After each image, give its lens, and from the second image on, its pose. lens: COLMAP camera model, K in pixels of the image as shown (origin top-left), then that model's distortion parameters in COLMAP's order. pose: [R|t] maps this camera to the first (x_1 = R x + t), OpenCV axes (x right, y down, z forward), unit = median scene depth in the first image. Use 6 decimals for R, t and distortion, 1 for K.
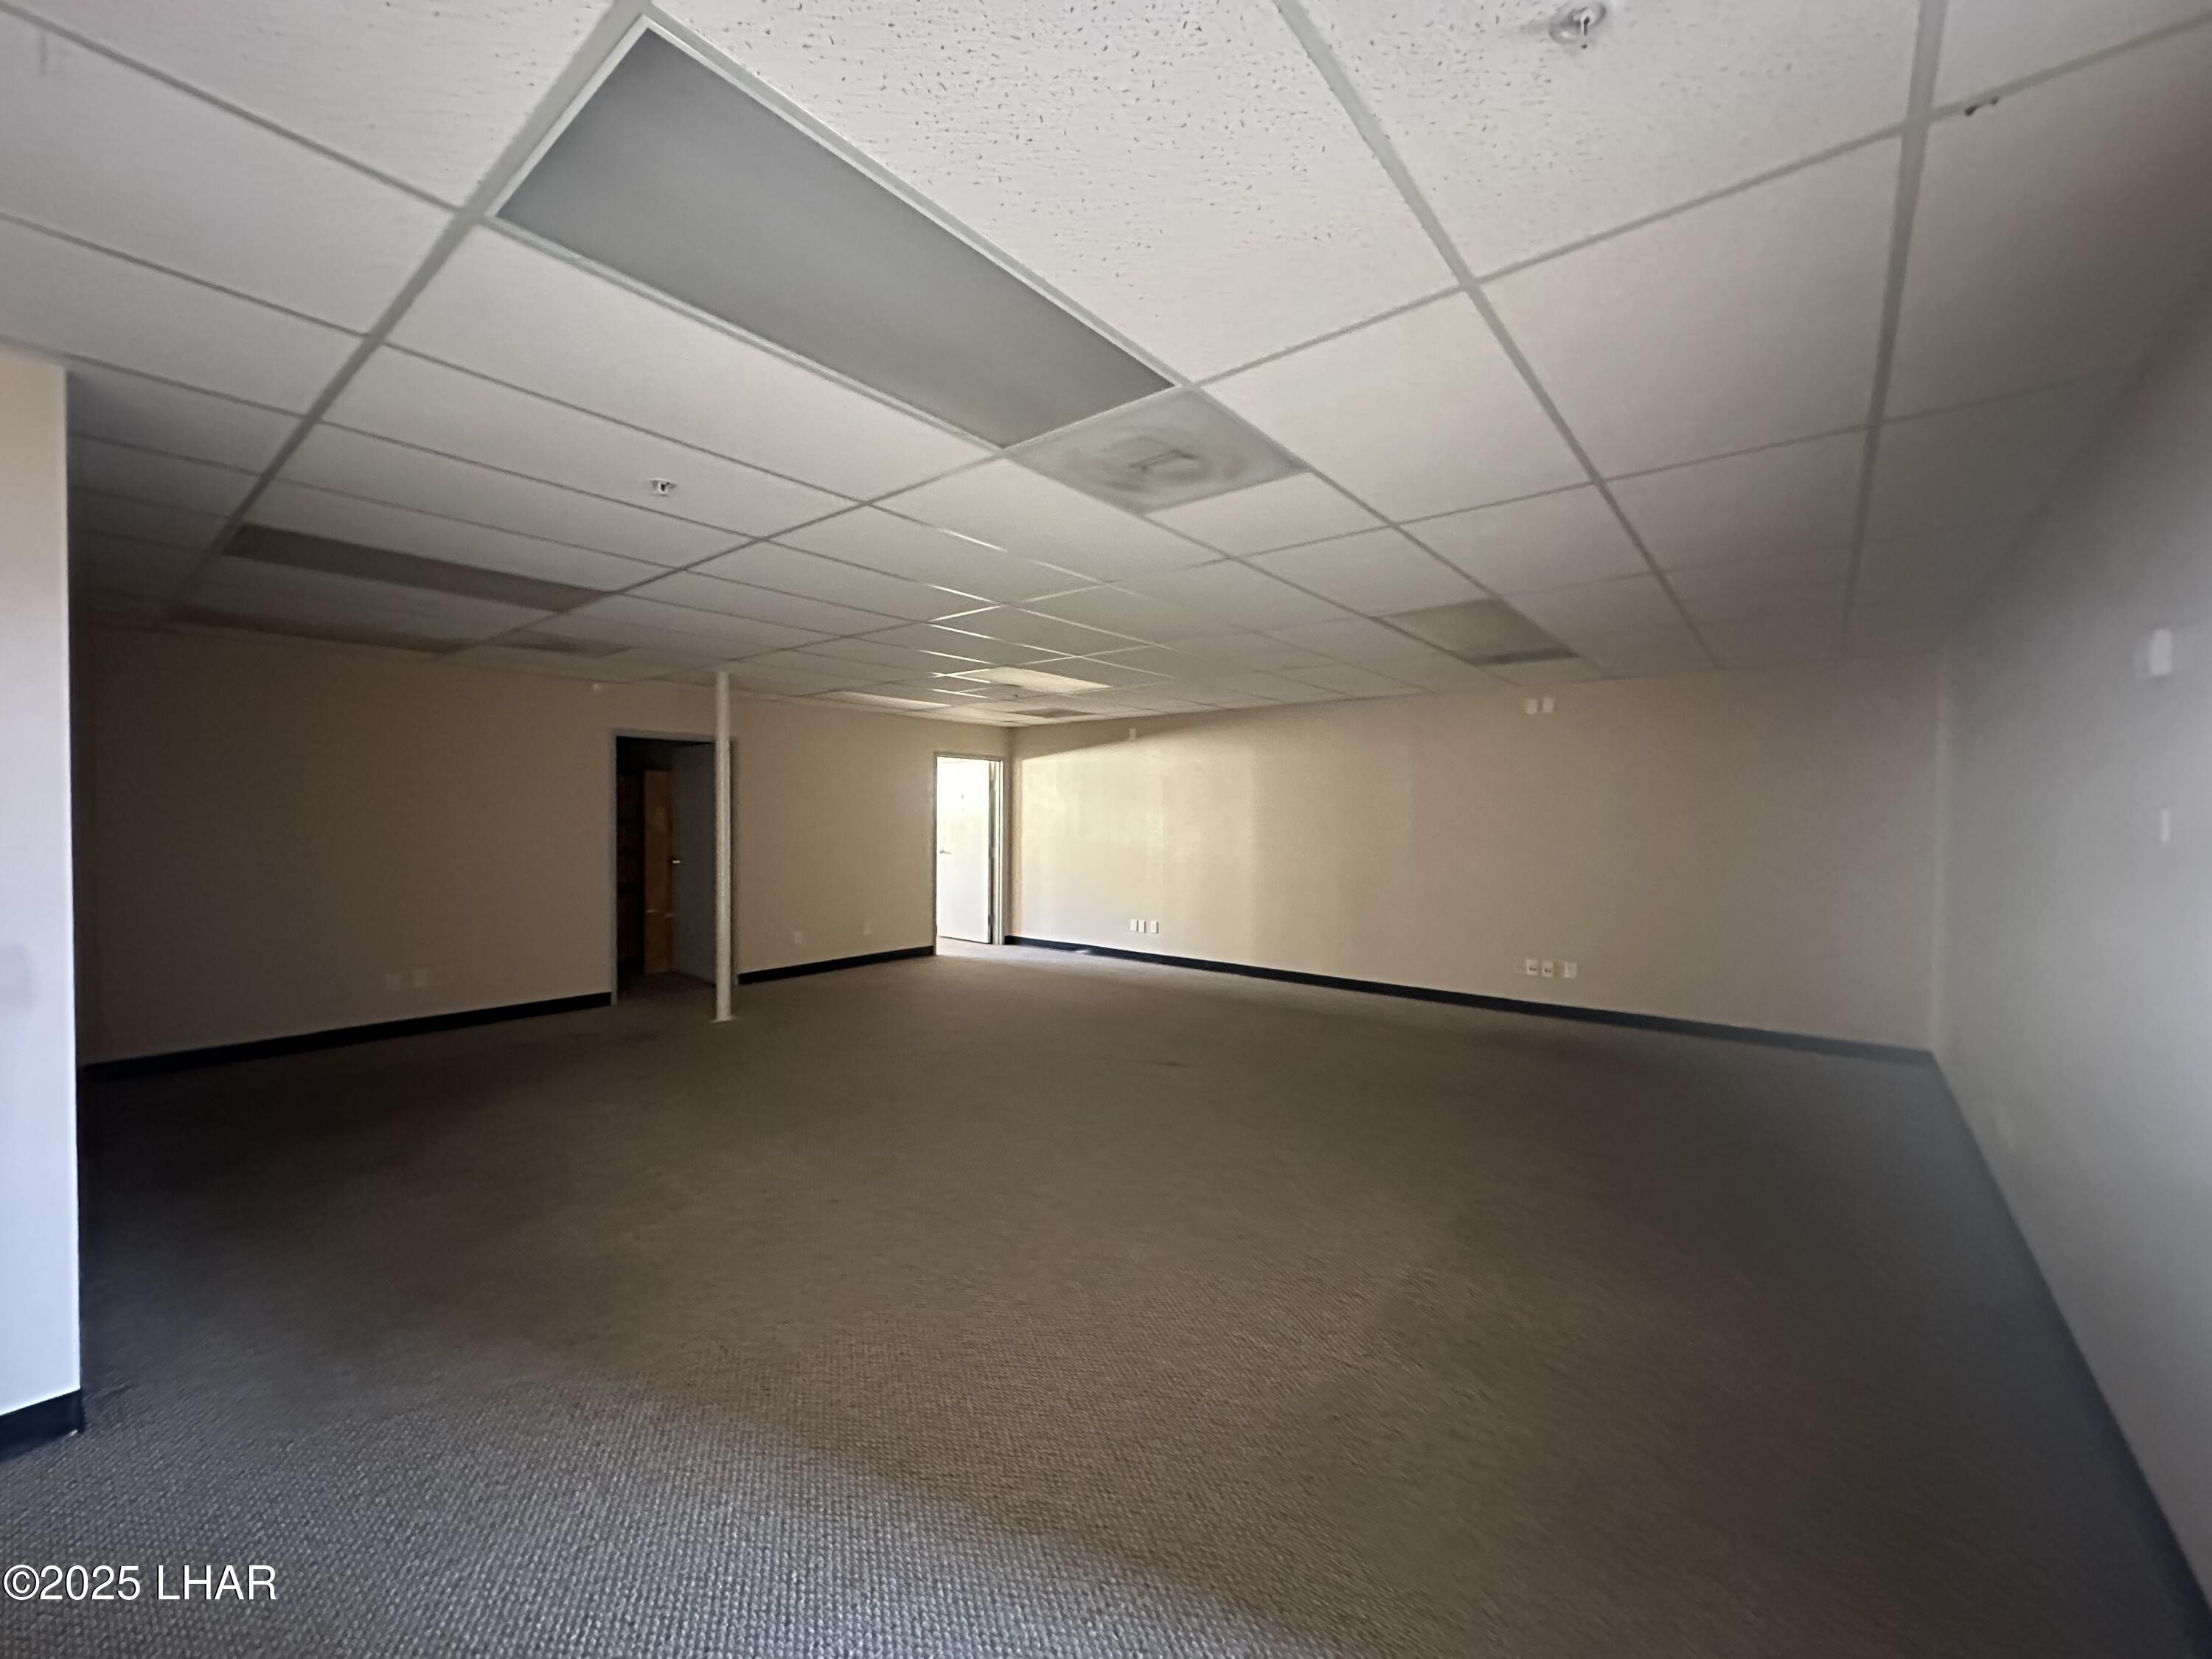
lens RADIAL K [[888.5, 0, 1106.0], [0, 888.5, 829.5], [0, 0, 1]] dist [-0.005572, 0.000227]
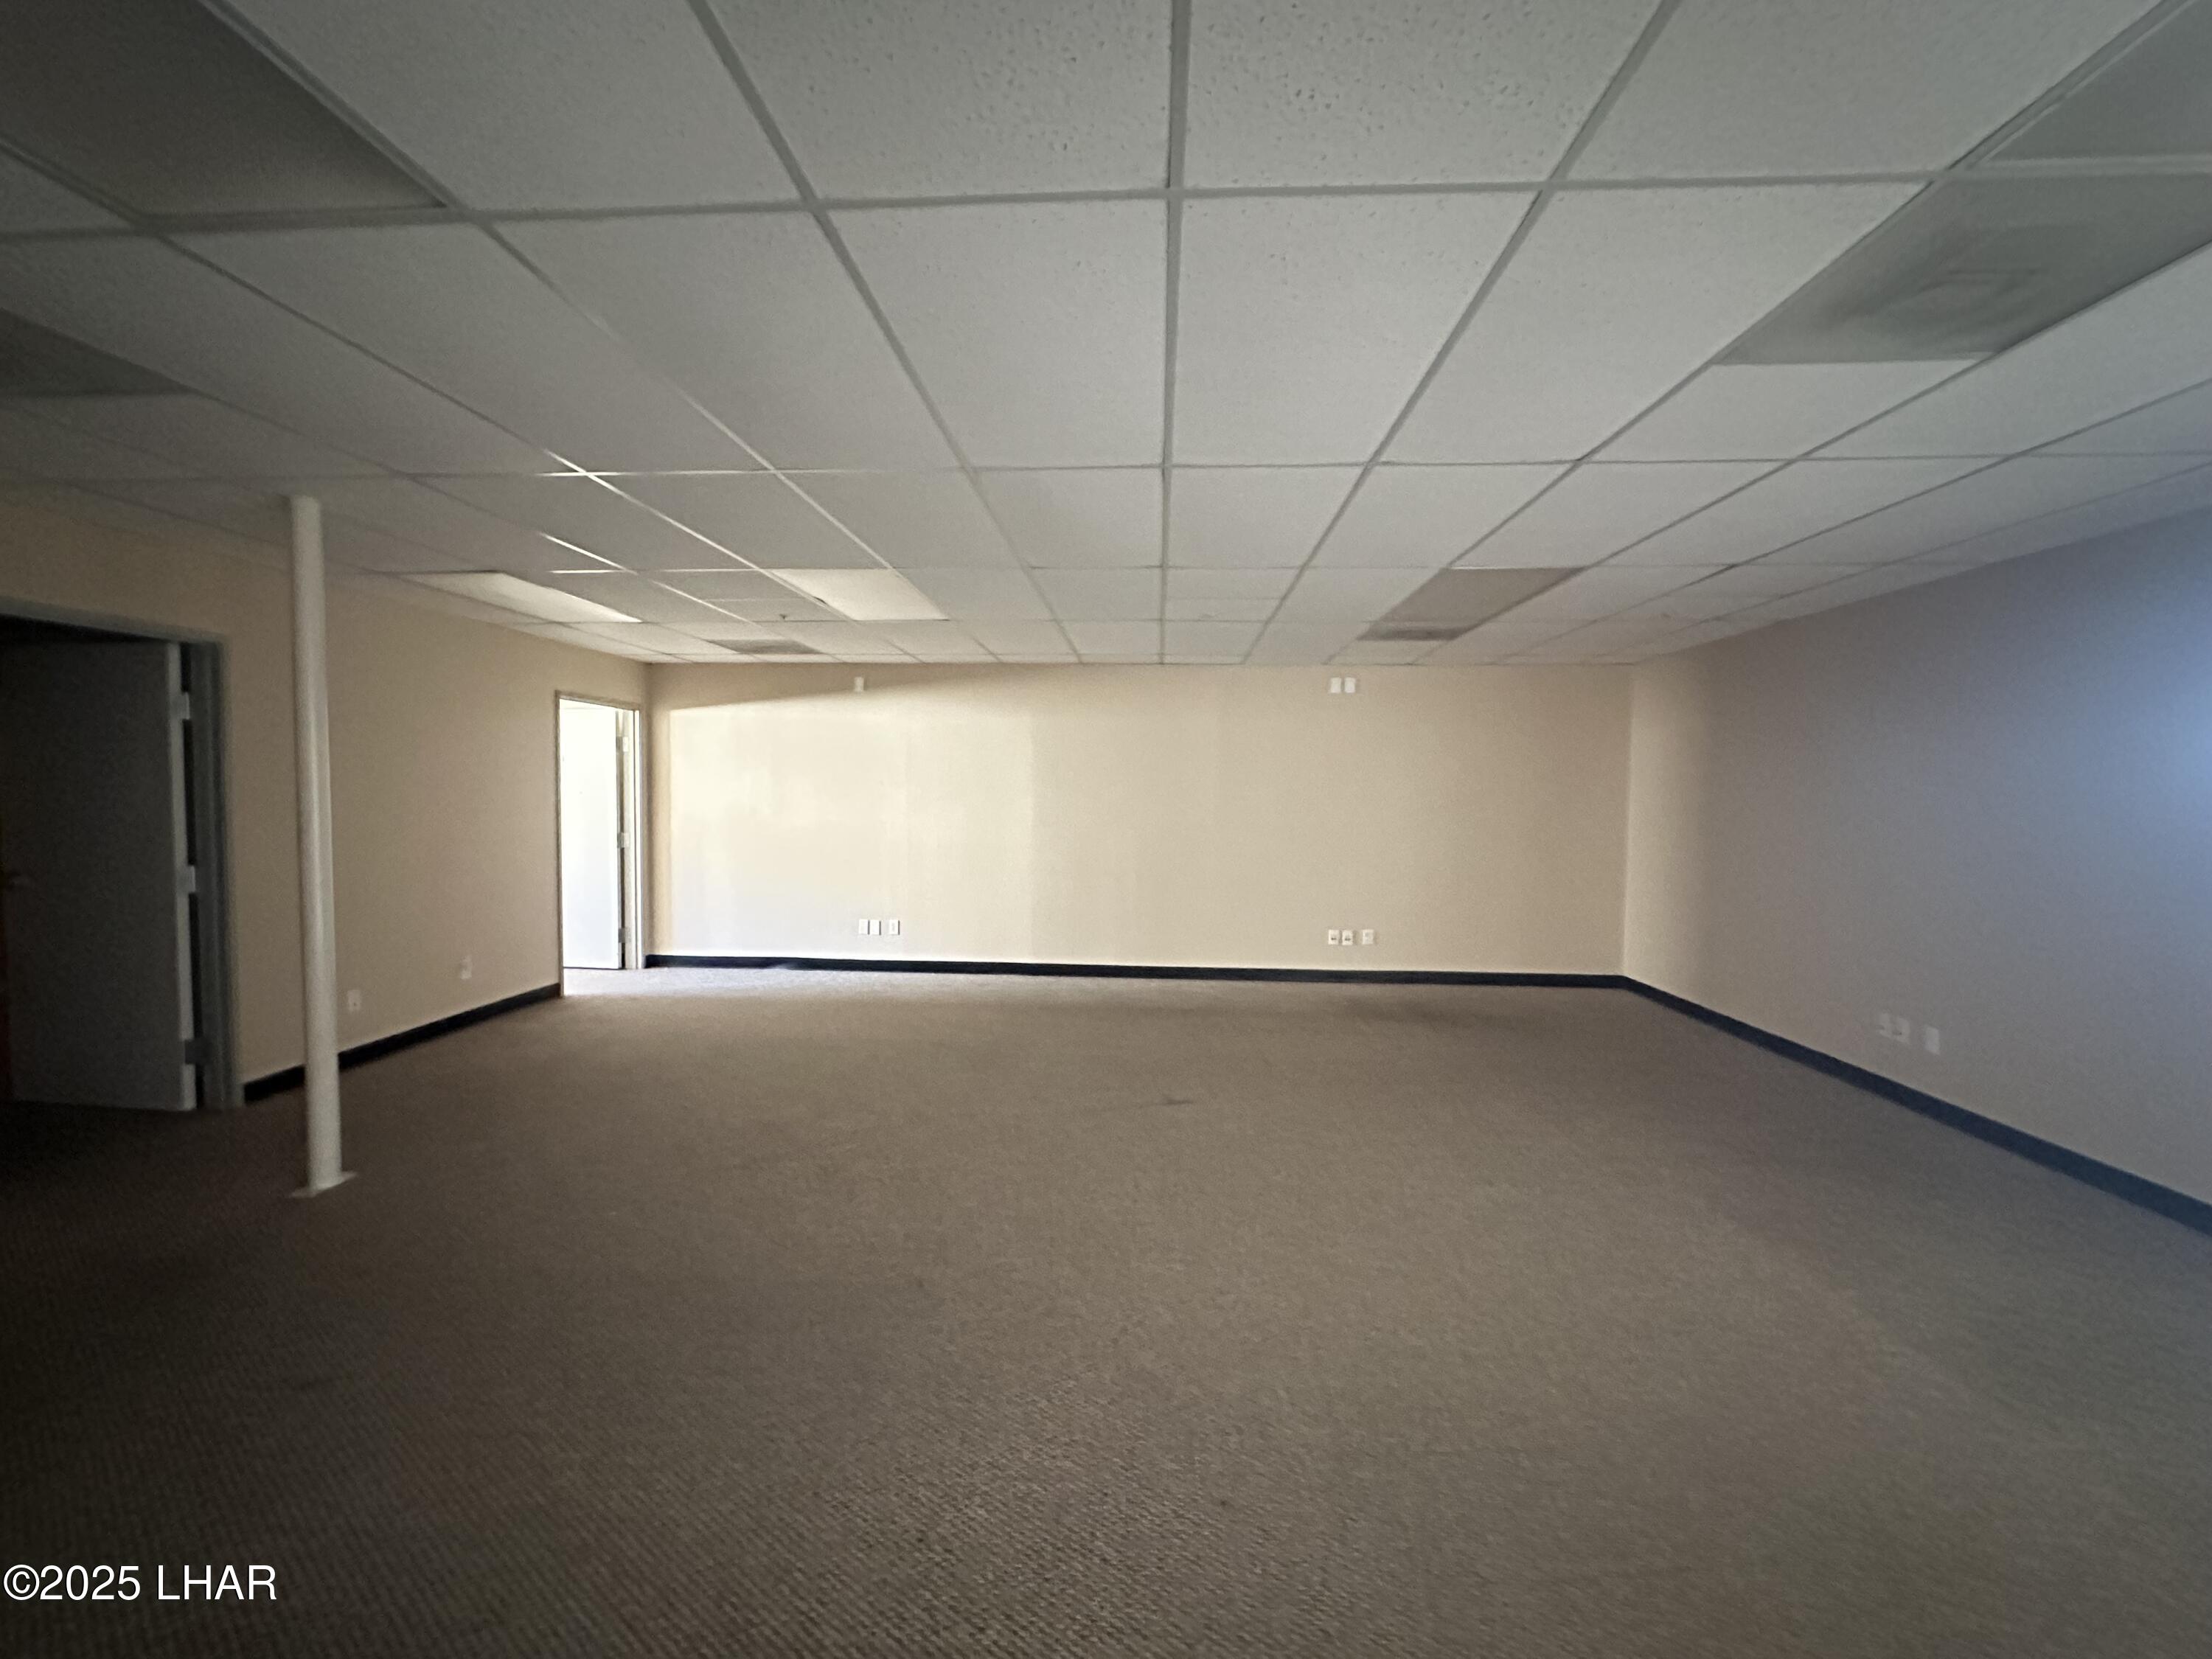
lens RADIAL K [[888.5, 0, 1106.0], [0, 888.5, 829.5], [0, 0, 1]] dist [-0.005572, 0.000227]
pose [[0.813572, -0.021652, 0.581061, -0.243769], [0.004120, 0.999496, 0.031474, -0.003401], [-0.581450, -0.023213, 0.813251, 0.223656]]
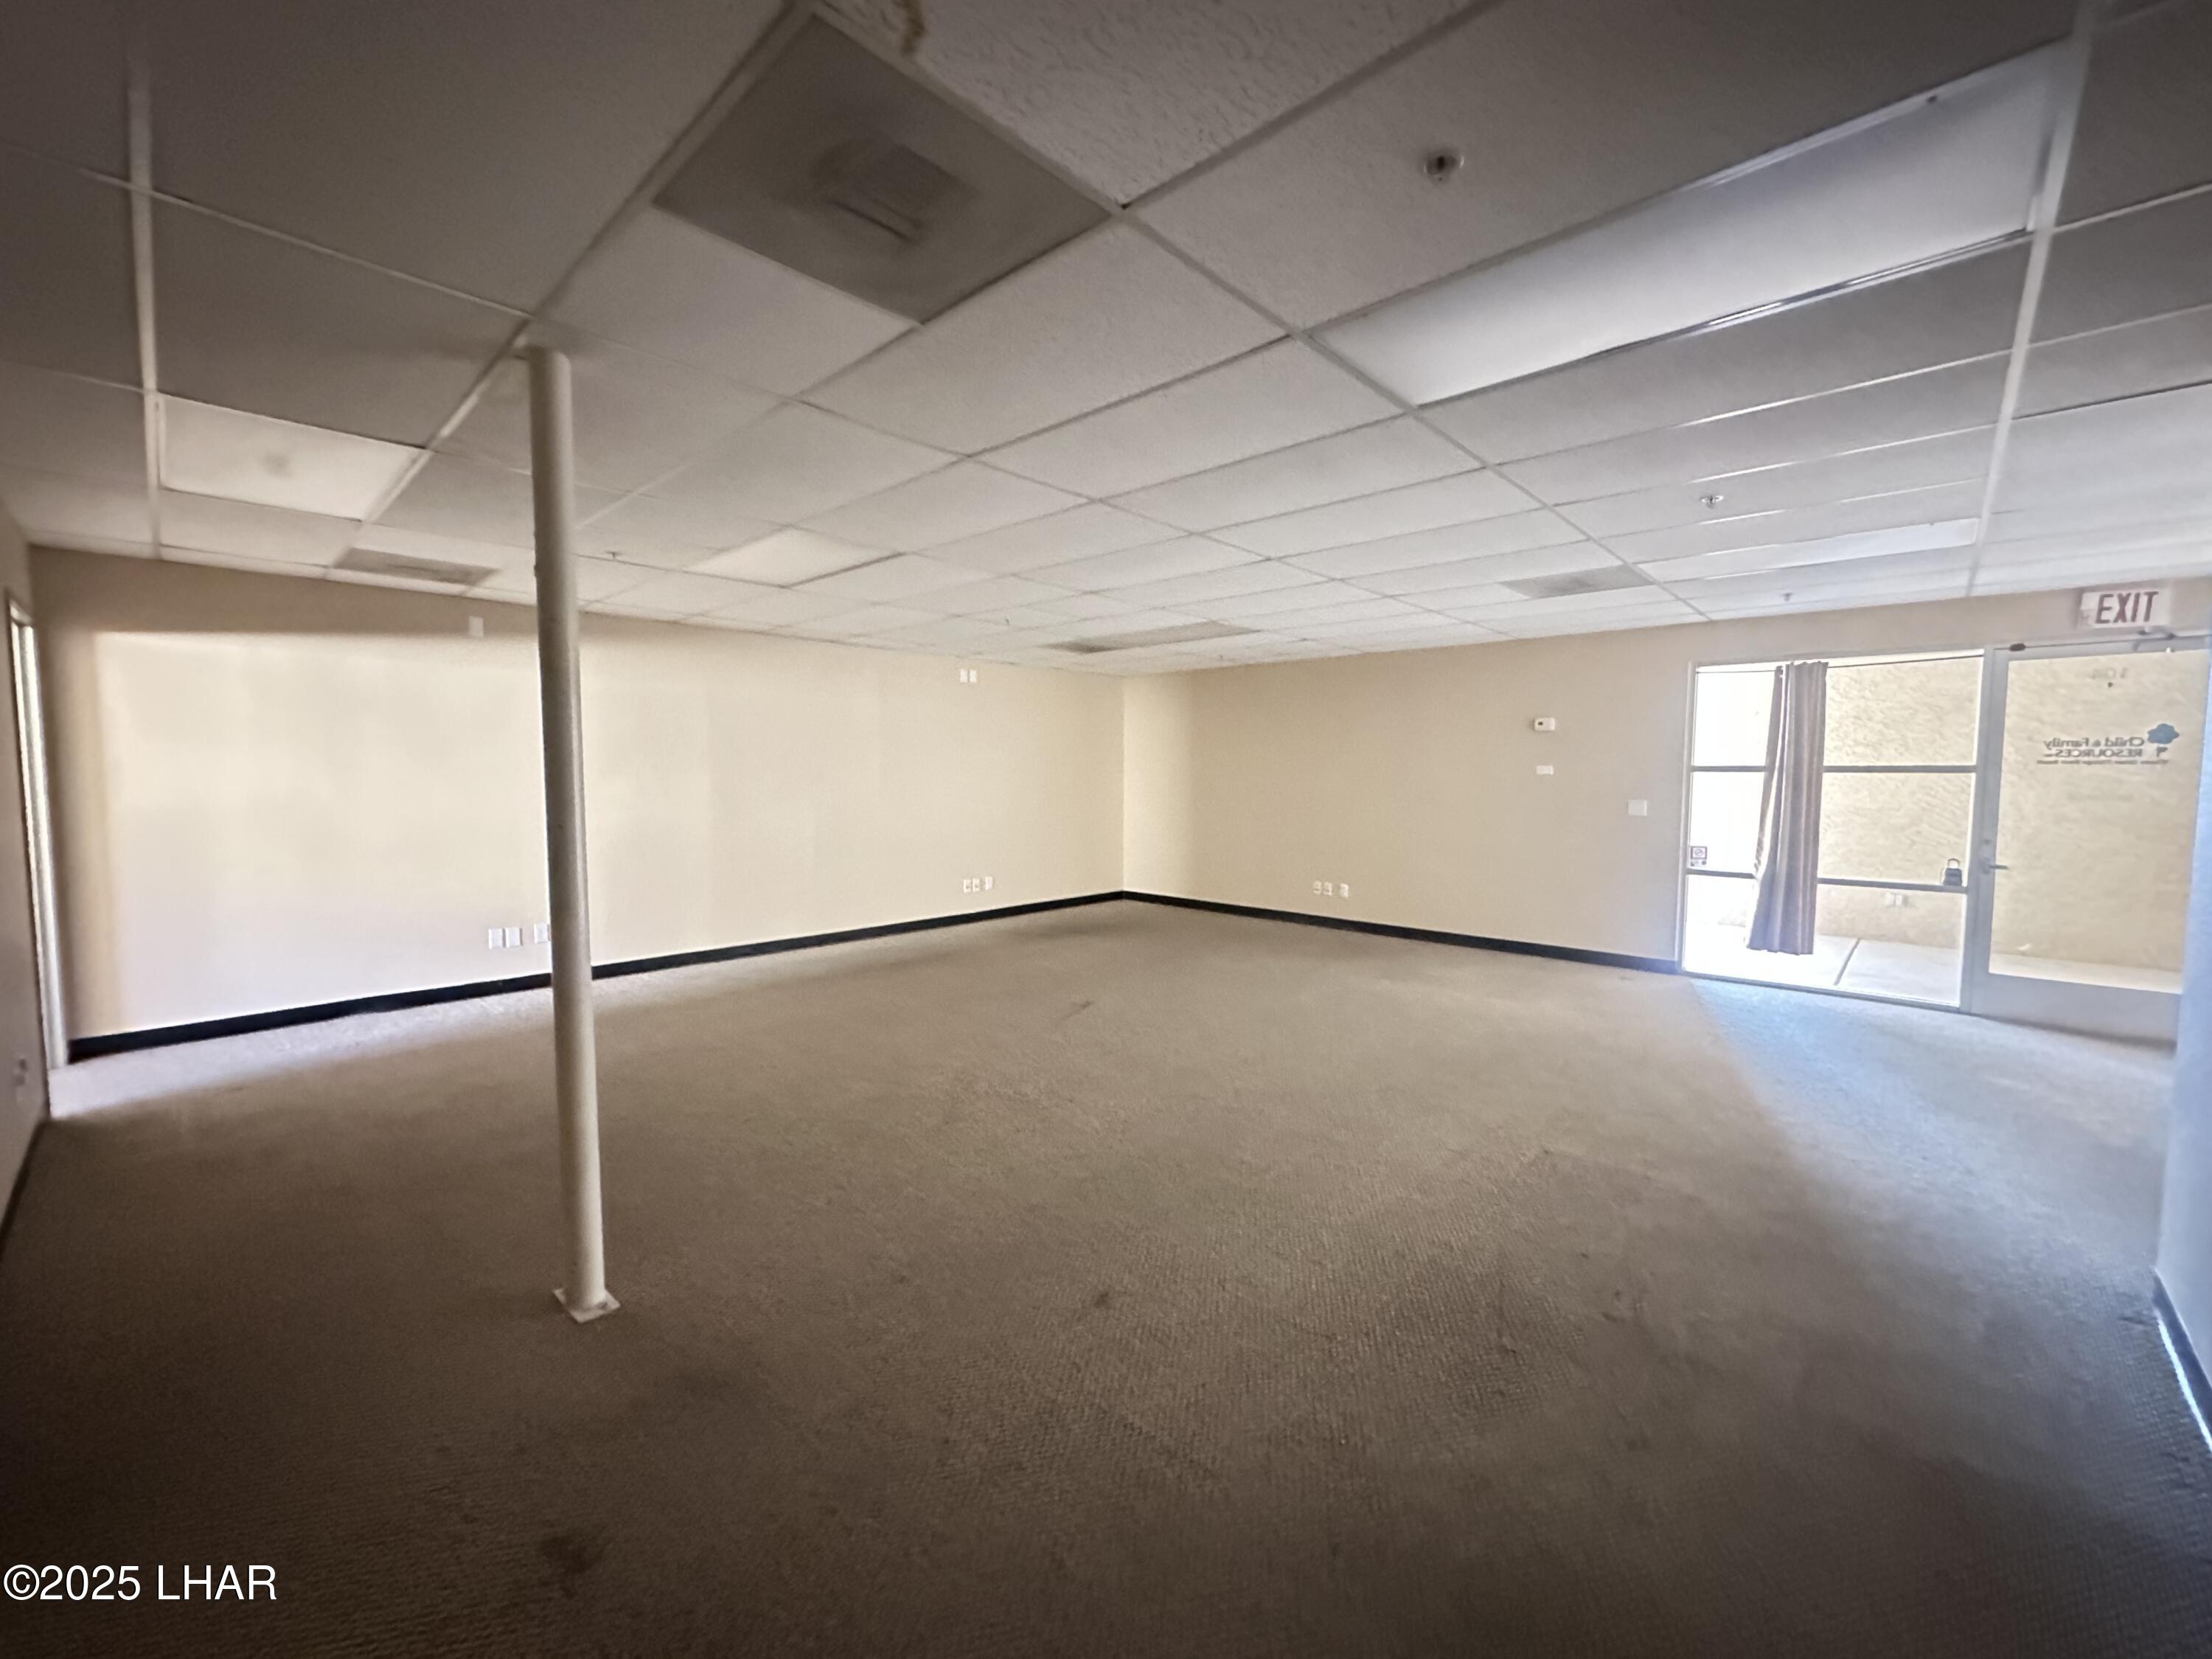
lens RADIAL K [[888.5, 0, 1106.0], [0, 888.5, 829.5], [0, 0, 1]] dist [-0.005572, 0.000227]
pose [[0.071110, -0.069421, 0.995050, -0.532822], [0.014691, 0.997540, 0.068545, -0.004693], [-0.997360, 0.009744, 0.071955, 0.513910]]
